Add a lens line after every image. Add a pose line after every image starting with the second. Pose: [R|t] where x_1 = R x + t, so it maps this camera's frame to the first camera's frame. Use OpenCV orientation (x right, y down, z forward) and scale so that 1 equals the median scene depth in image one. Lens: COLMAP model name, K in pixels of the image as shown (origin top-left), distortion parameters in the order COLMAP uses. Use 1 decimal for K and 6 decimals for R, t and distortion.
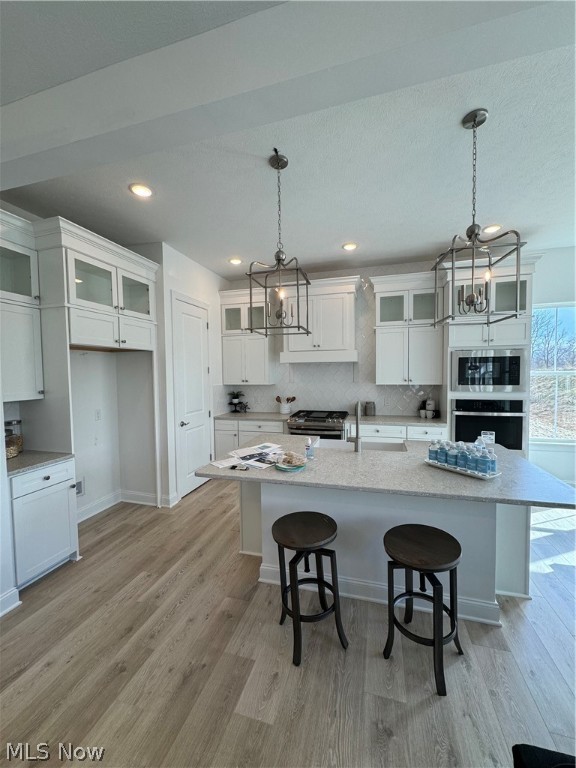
lens RADIAL K [[305.5, 0, 288.2], [0, 305.5, 384.6], [0, 0, 1]] dist [0.000555, -0.000031]
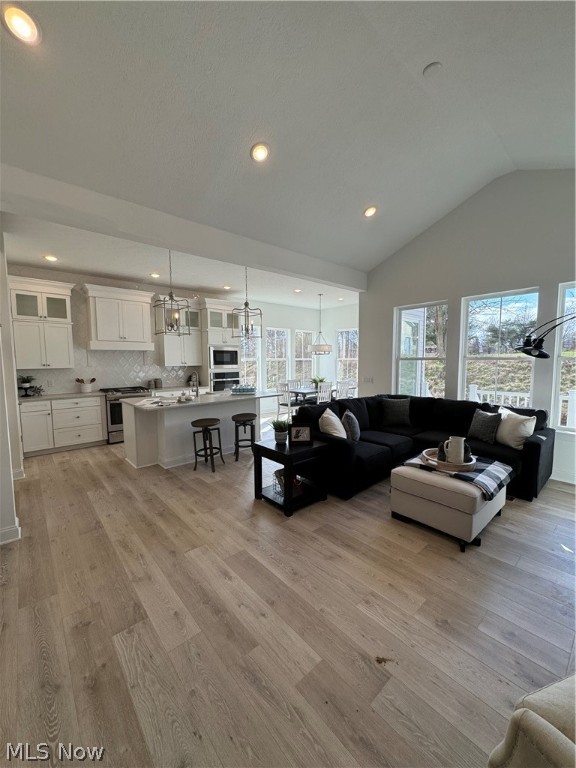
lens RADIAL K [[305.5, 0, 288.5], [0, 305.5, 385.4], [0, 0, 1]] dist [0.000555, -0.000031]
pose [[0.541221, -0.061772, 0.838608, -0.703940], [0.035850, 0.998086, 0.050382, 0.042985], [-0.840116, 0.002796, 0.542400, -0.363174]]
